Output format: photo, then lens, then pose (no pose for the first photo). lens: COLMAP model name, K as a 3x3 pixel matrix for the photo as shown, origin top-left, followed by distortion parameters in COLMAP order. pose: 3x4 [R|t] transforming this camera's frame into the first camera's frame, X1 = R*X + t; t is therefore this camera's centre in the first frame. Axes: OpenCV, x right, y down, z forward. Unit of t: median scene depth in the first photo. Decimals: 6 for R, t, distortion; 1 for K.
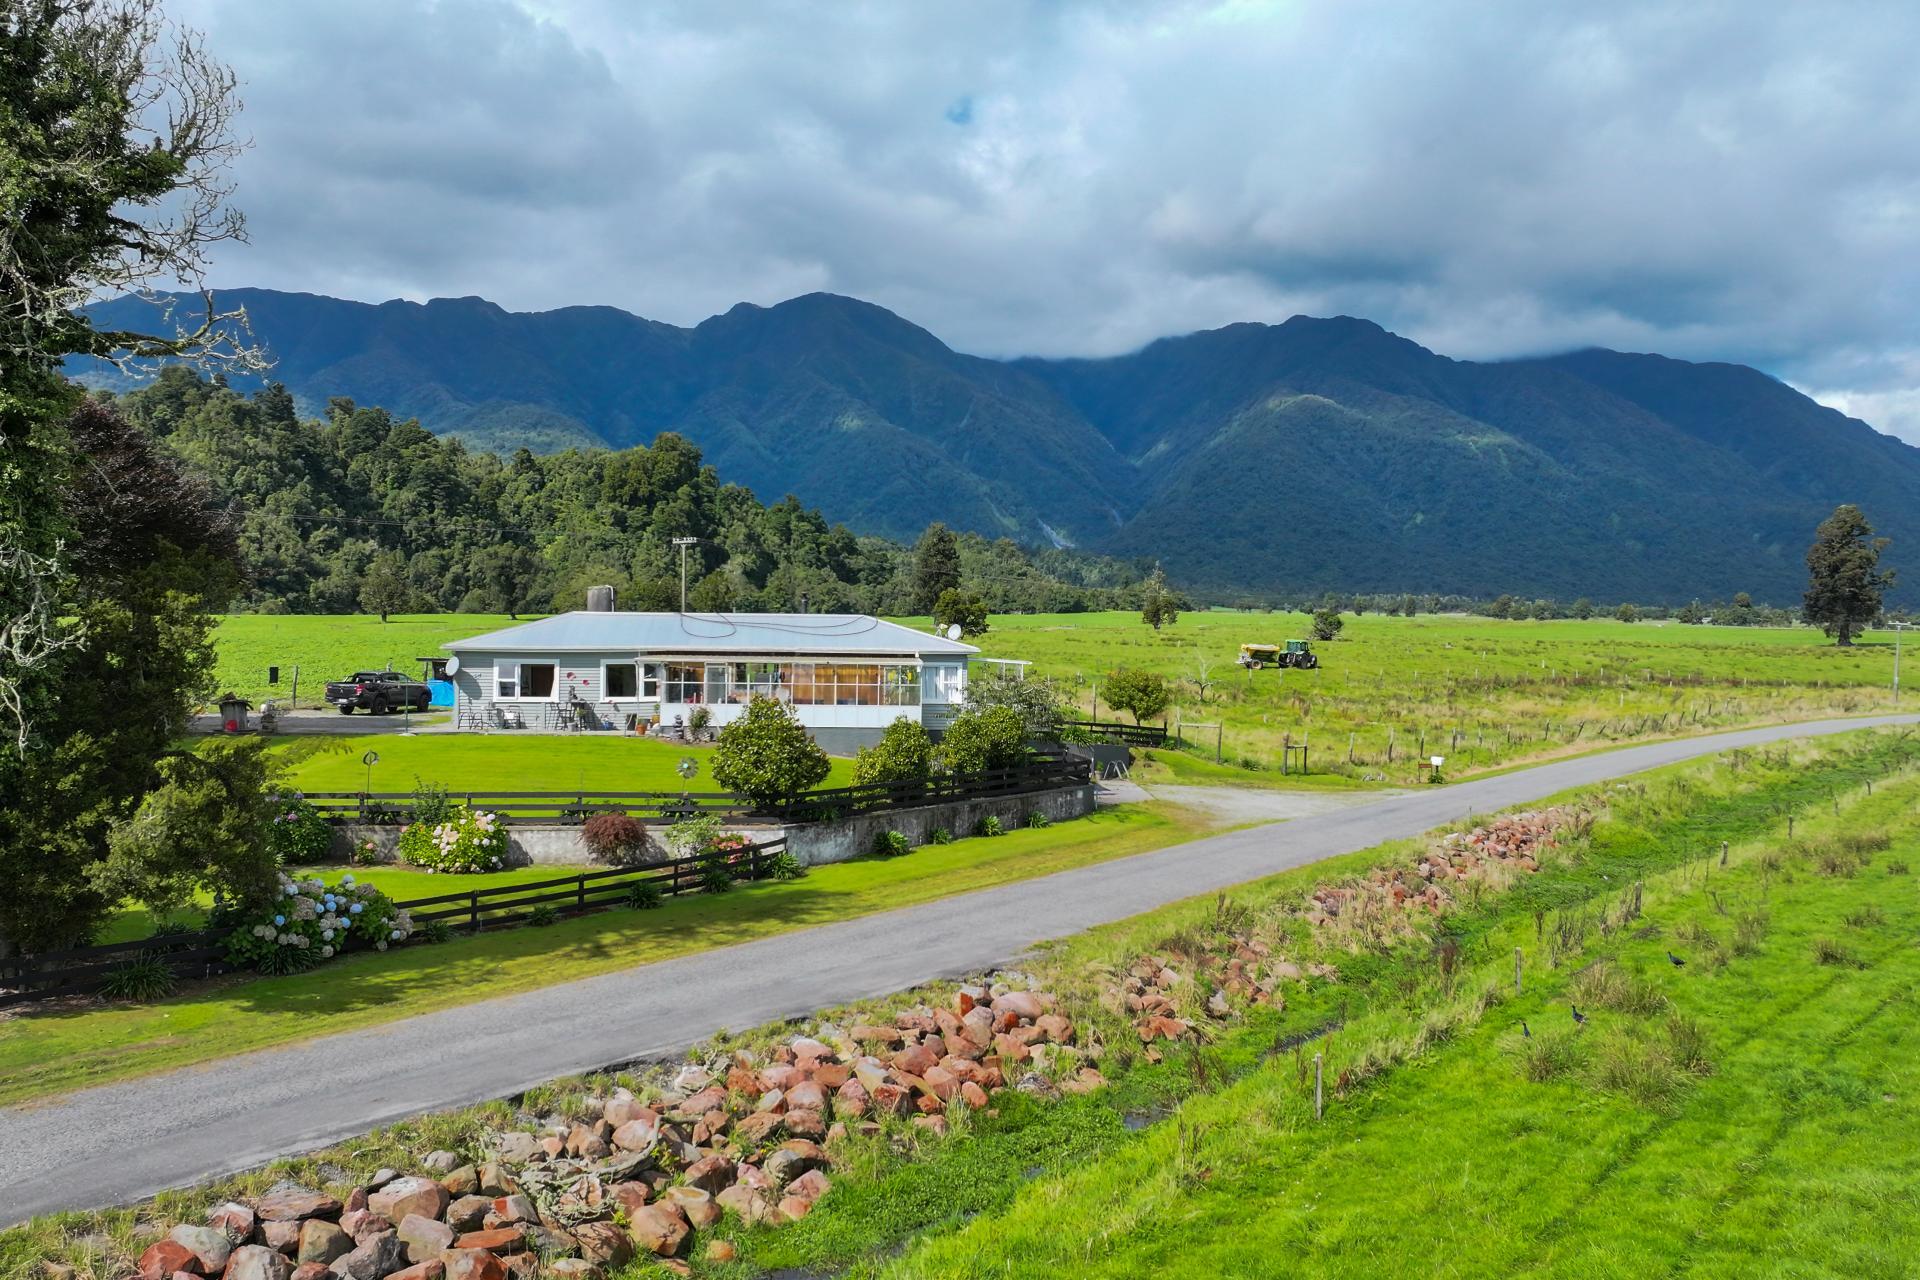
lens RADIAL K [[1601.2, 0, 965.7], [0, 1601.2, 639.1], [0, 0, 1]] dist [0.007862, -0.007967]
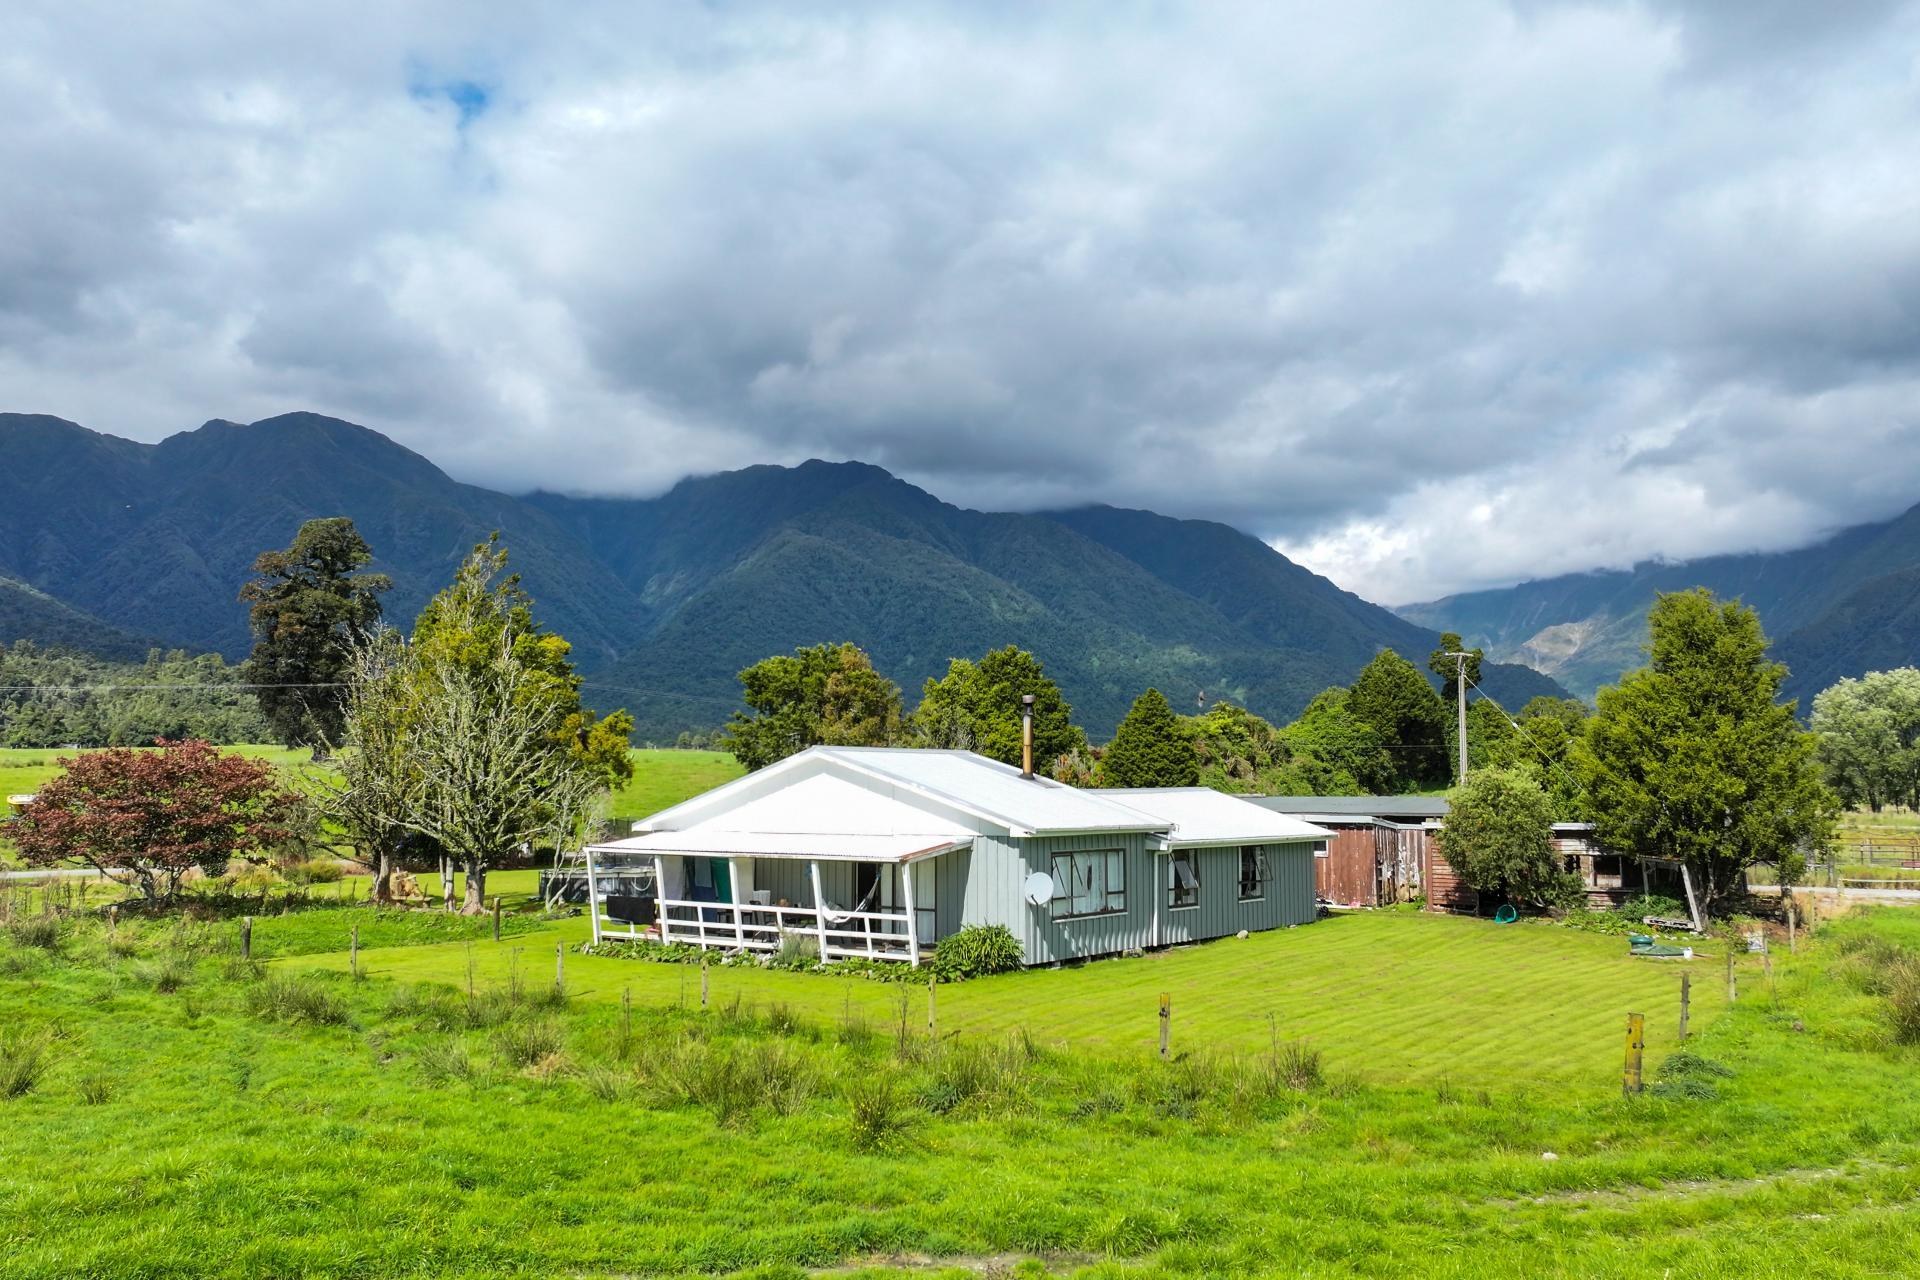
lens RADIAL K [[1601.2, 0, 965.7], [0, 1601.2, 639.1], [0, 0, 1]] dist [0.007862, -0.007967]
pose [[0.964145, 0.014730, 0.264966, 0.046978], [0.009418, 0.995930, -0.089638, 0.000998], [-0.265208, 0.088920, 0.960082, 0.029895]]
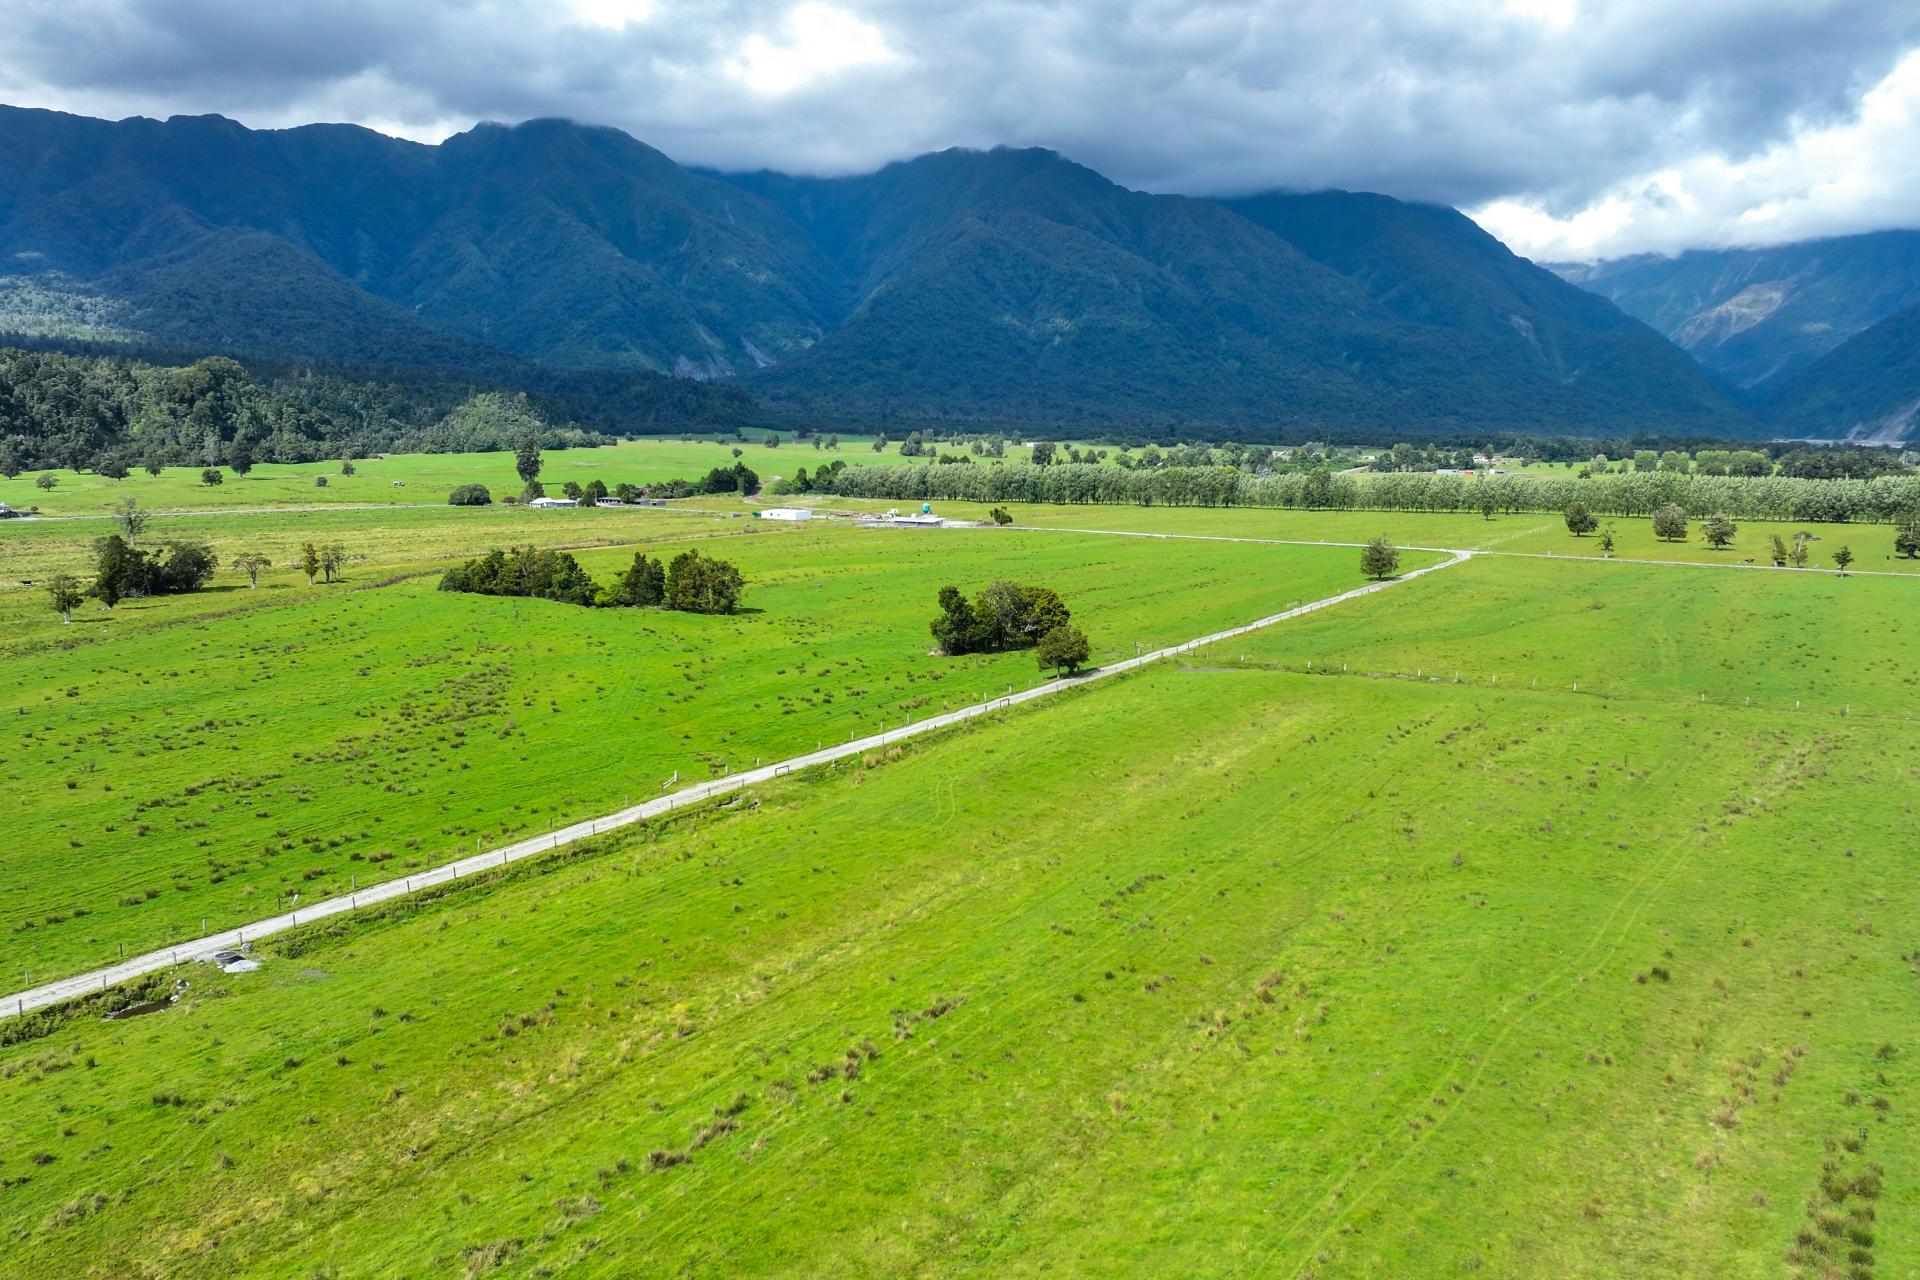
lens RADIAL K [[1601.2, 0, 965.7], [0, 1601.2, 639.1], [0, 0, 1]] dist [0.007862, -0.007967]
pose [[0.994096, -0.020290, 0.106591, 0.078140], [0.006751, 0.992023, 0.125875, -0.006083], [-0.108295, -0.124412, 0.986303, -0.154966]]
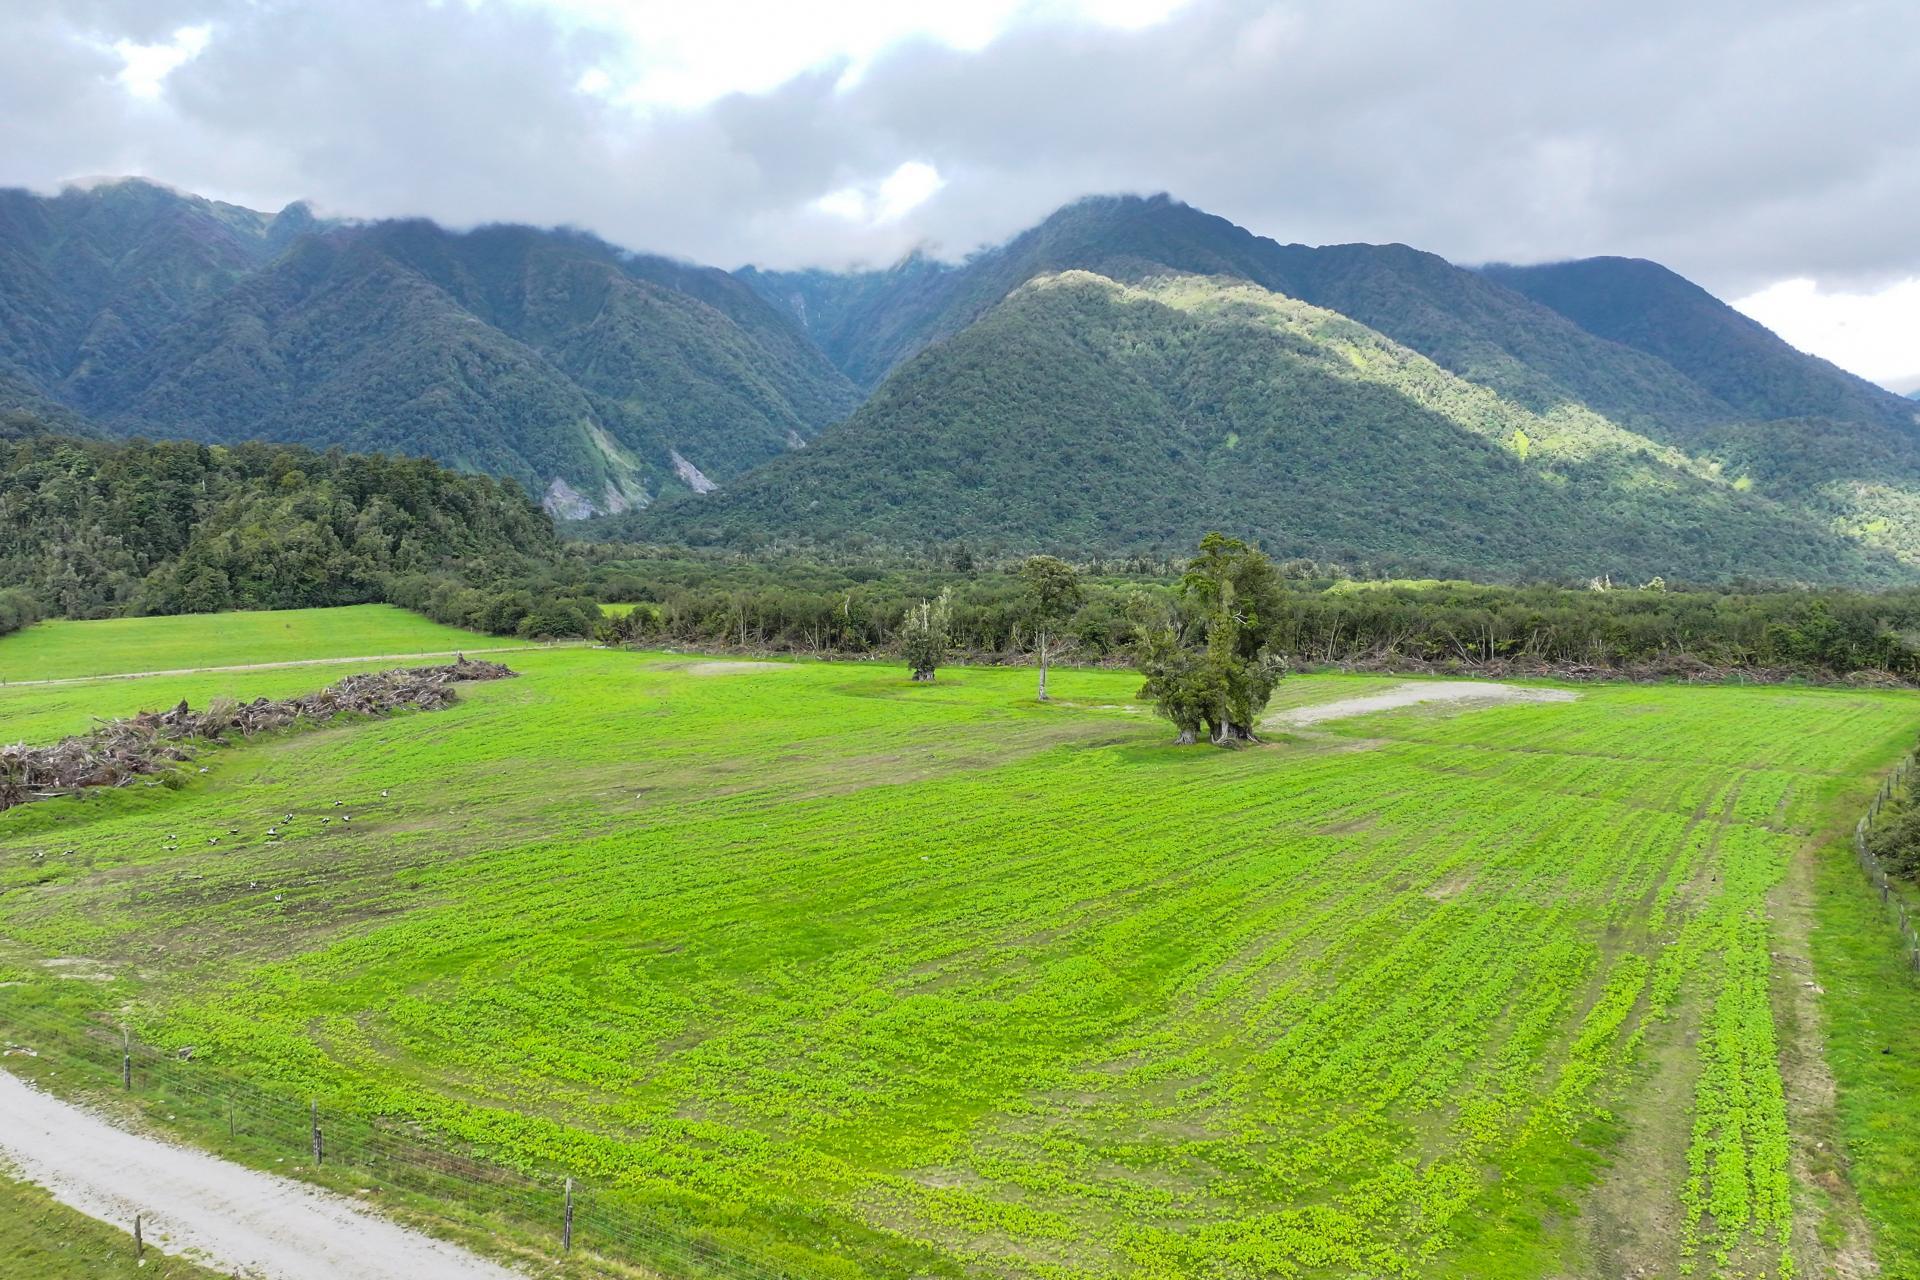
lens RADIAL K [[1601.2, 0, 965.7], [0, 1601.2, 639.1], [0, 0, 1]] dist [0.007862, -0.007967]
pose [[0.994575, -0.017691, 0.102502, 0.097674], [0.015798, 0.999690, 0.019254, -0.008949], [-0.102811, -0.017530, 0.994546, 0.330323]]
